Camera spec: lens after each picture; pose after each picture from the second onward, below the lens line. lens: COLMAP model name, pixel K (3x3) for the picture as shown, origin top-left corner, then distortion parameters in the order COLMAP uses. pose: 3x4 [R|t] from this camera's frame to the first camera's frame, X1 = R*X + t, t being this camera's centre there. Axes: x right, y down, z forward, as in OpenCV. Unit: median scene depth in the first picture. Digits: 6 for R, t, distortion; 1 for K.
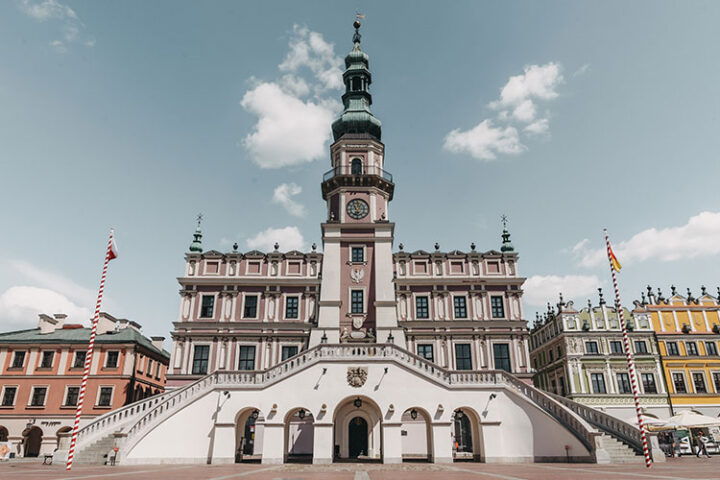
lens RADIAL K [[398.0, 0, 360.0], [0, 398.0, 240.0], [0, 0, 1]] dist [-0.023194, -0.000058]
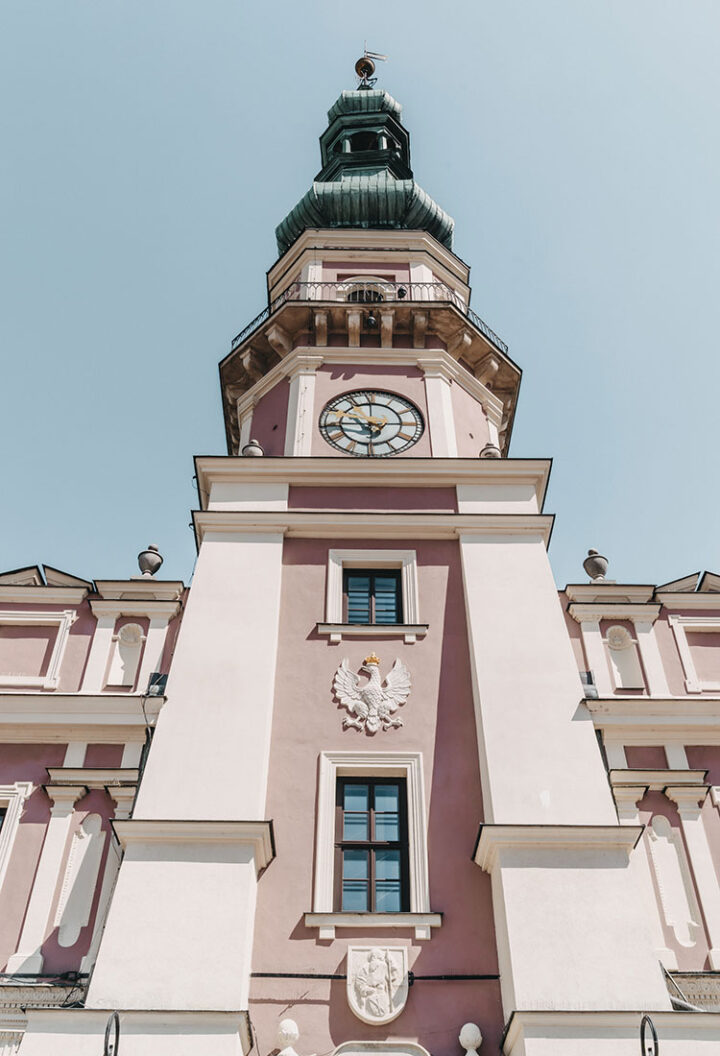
lens RADIAL K [[884.1, 0, 360.0], [0, 884.1, 528.0], [0, 0, 1]] dist [0.005883, 0.002209]
pose [[0.999923, 0.011646, 0.004295, -0.014906], [-0.008890, 0.913362, -0.407051, 0.187790], [-0.008663, 0.406981, 0.913396, 0.634589]]
